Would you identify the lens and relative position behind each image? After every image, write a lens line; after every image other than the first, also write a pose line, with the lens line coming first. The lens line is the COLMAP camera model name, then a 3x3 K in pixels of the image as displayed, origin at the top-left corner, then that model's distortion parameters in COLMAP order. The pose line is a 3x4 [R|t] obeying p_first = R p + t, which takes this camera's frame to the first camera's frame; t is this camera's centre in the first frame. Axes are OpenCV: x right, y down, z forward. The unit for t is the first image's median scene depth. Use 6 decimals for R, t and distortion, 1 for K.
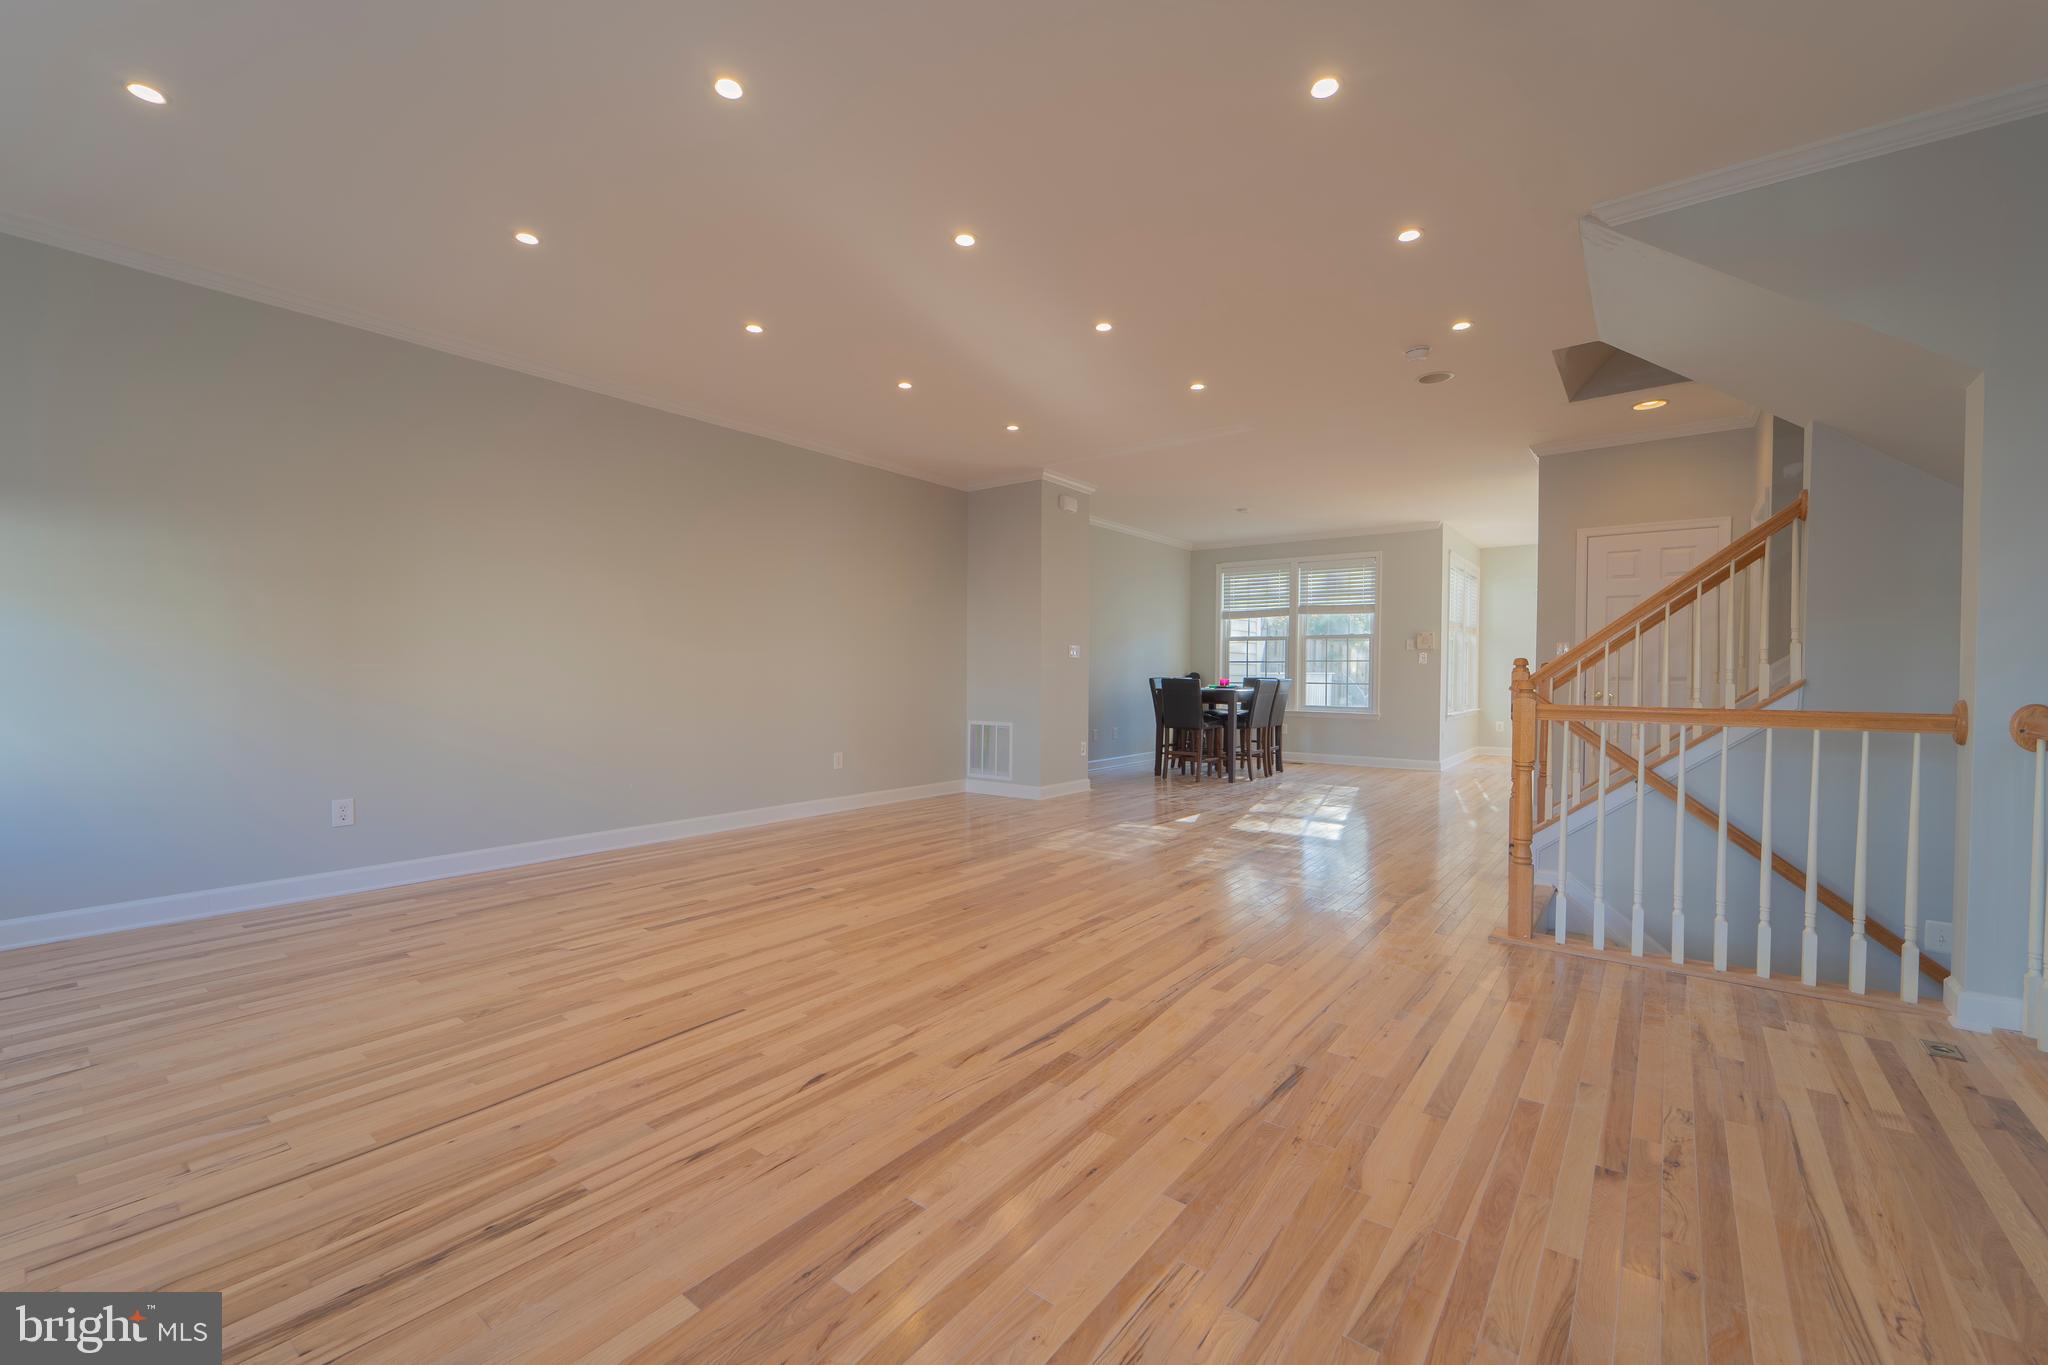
lens RADIAL K [[820.7, 0, 1029.7], [0, 820.7, 684.7], [0, 0, 1]] dist [-0.000897, -0.000380]
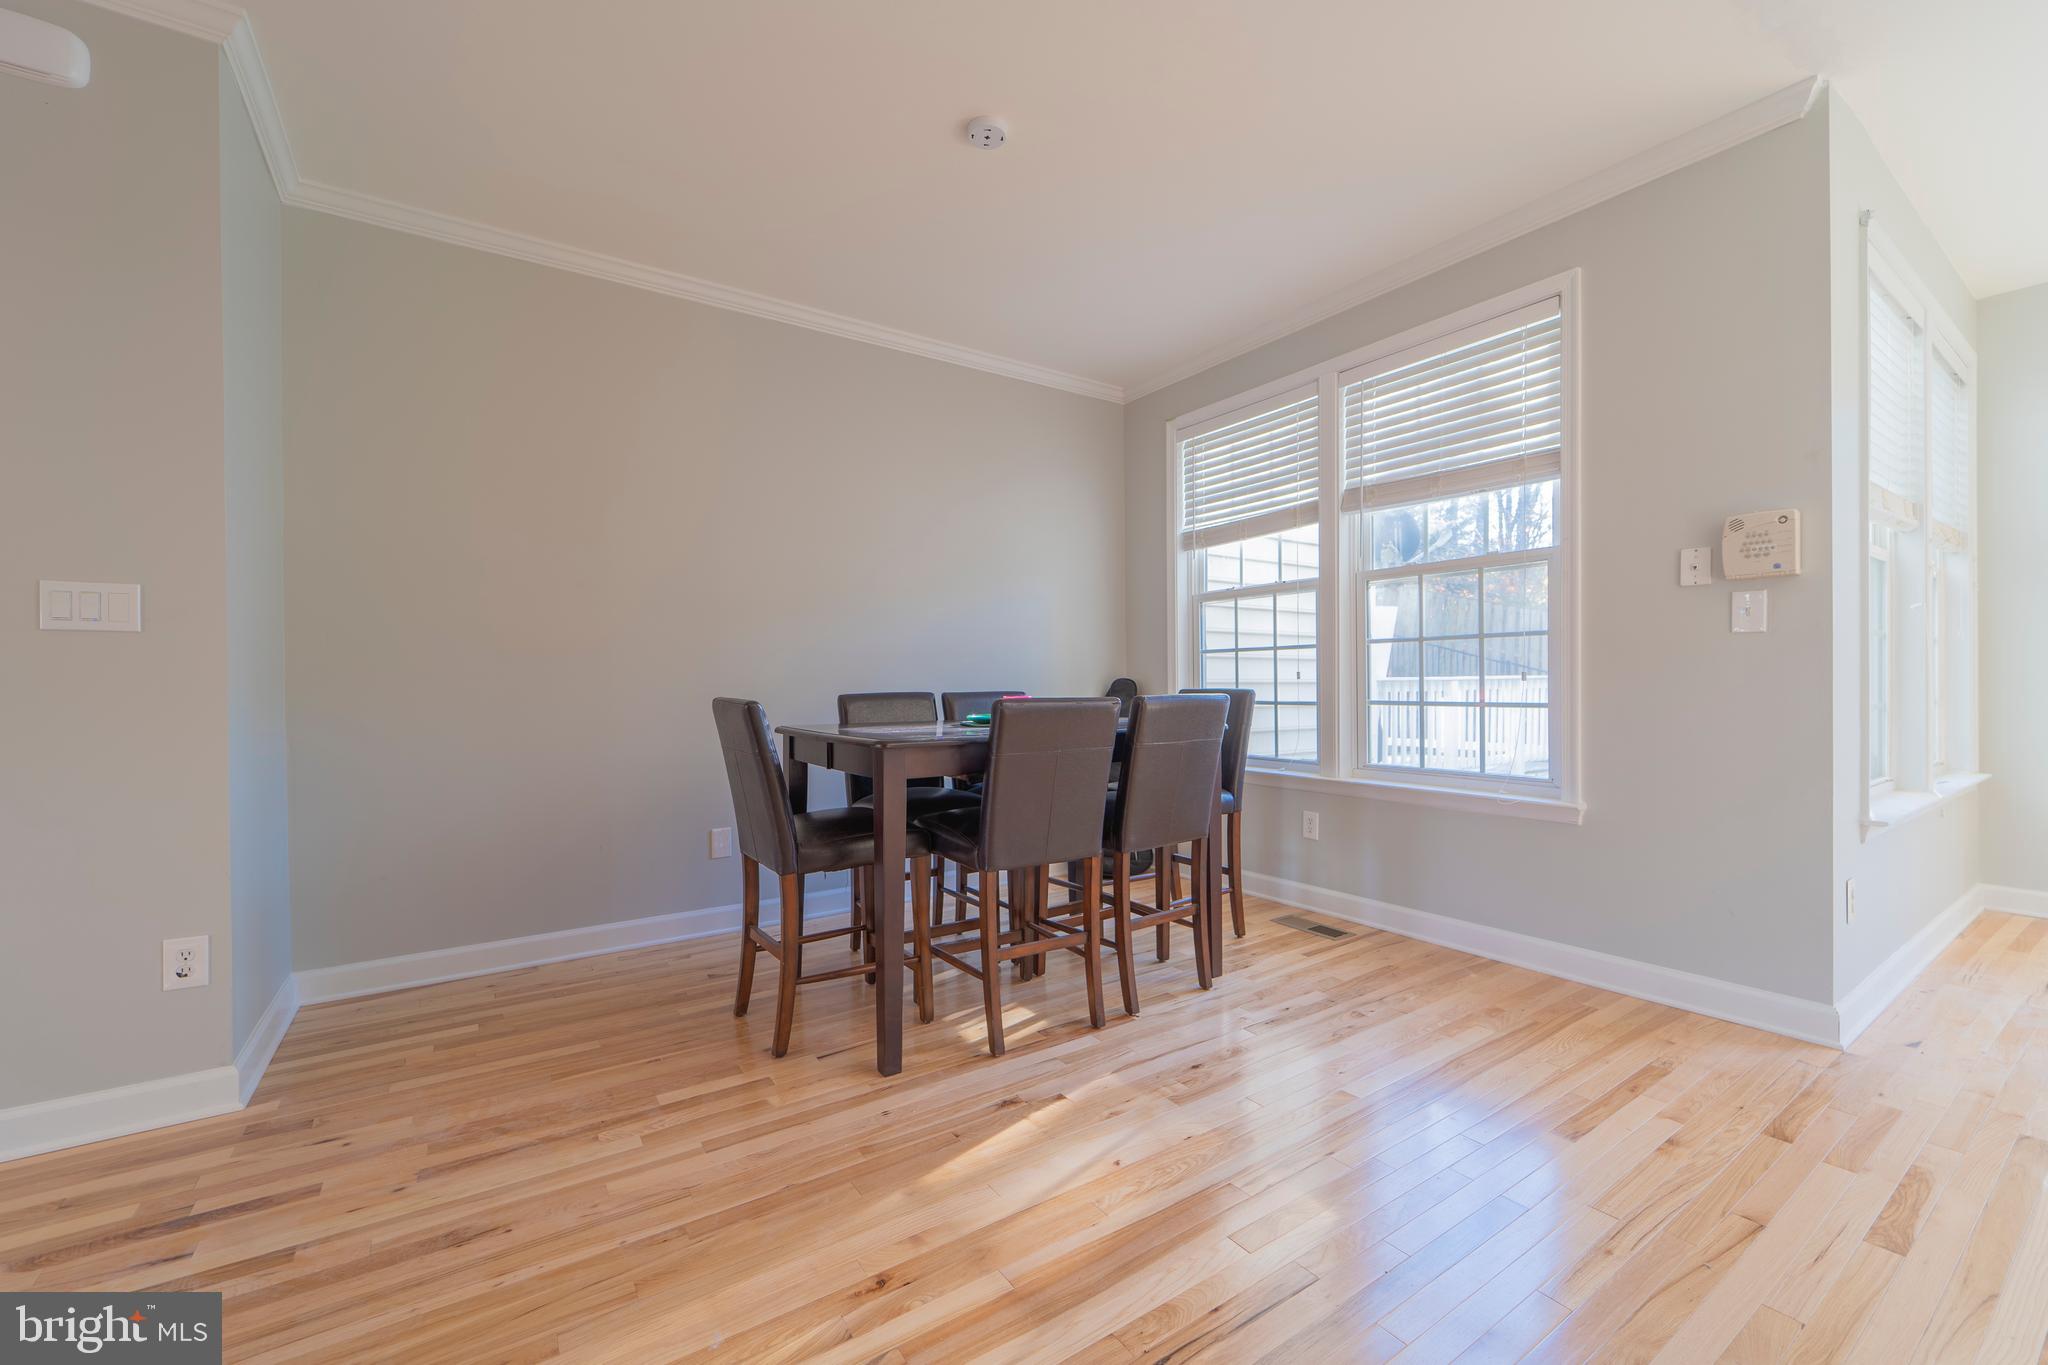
lens RADIAL K [[820.7, 0, 1029.7], [0, 820.7, 684.7], [0, 0, 1]] dist [-0.000897, -0.000380]
pose [[0.951016, -0.013337, -0.308852, 0.306948], [0.009629, 0.999862, -0.013527, -0.006251], [0.308990, 0.009890, 0.951014, 0.610537]]
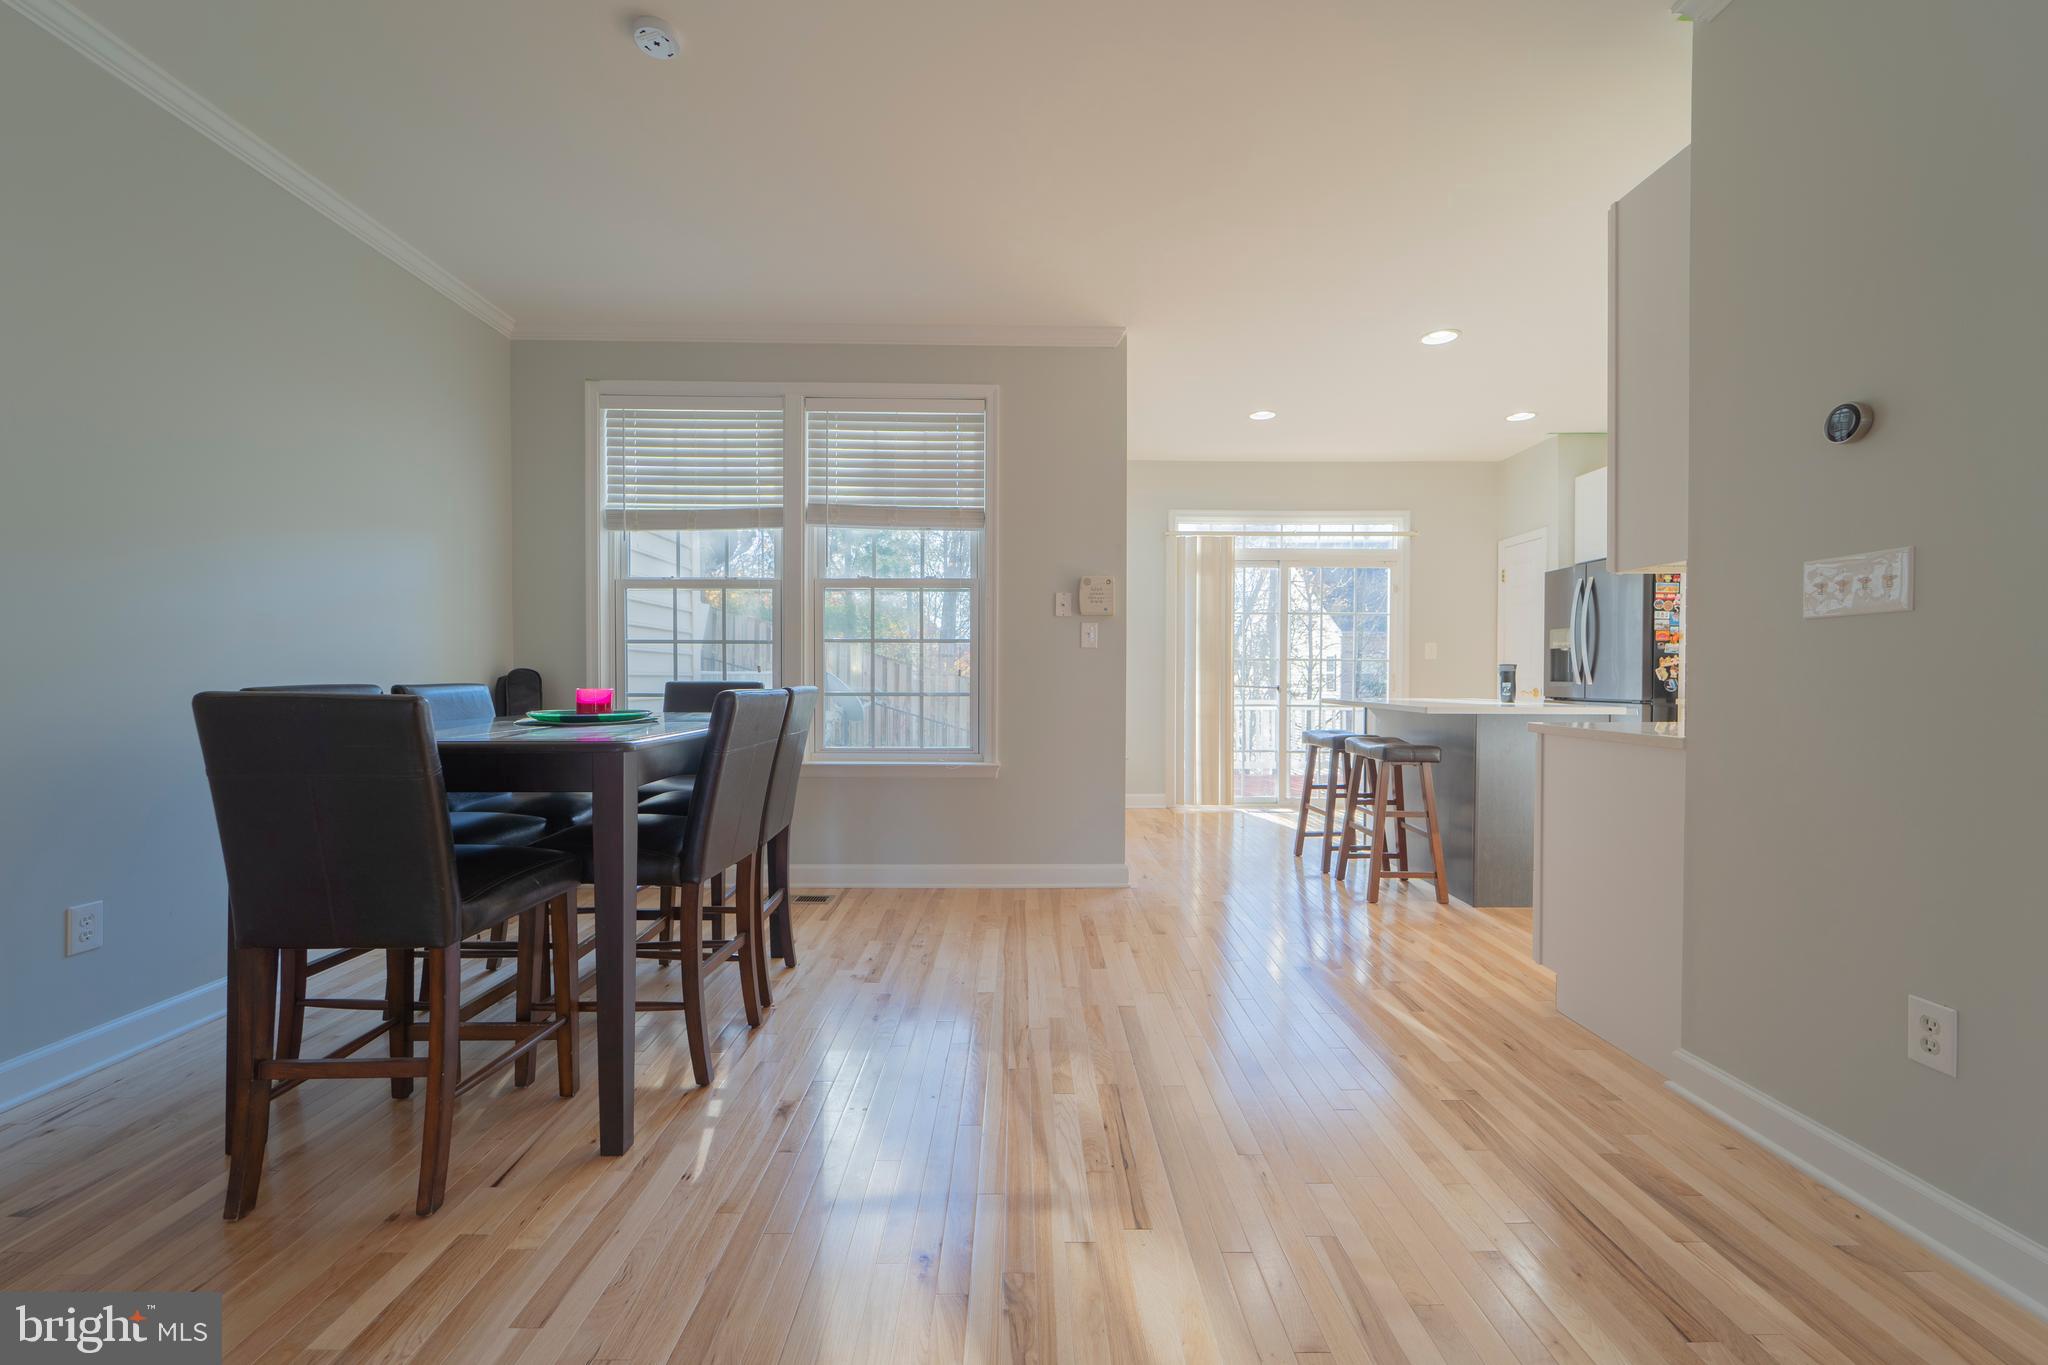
lens RADIAL K [[820.7, 0, 1029.7], [0, 820.7, 684.7], [0, 0, 1]] dist [-0.000897, -0.000380]
pose [[0.783211, -0.010367, 0.621669, 0.160552], [0.010833, 0.999937, 0.003027, -0.006610], [-0.621661, 0.004364, 0.783274, 0.613128]]
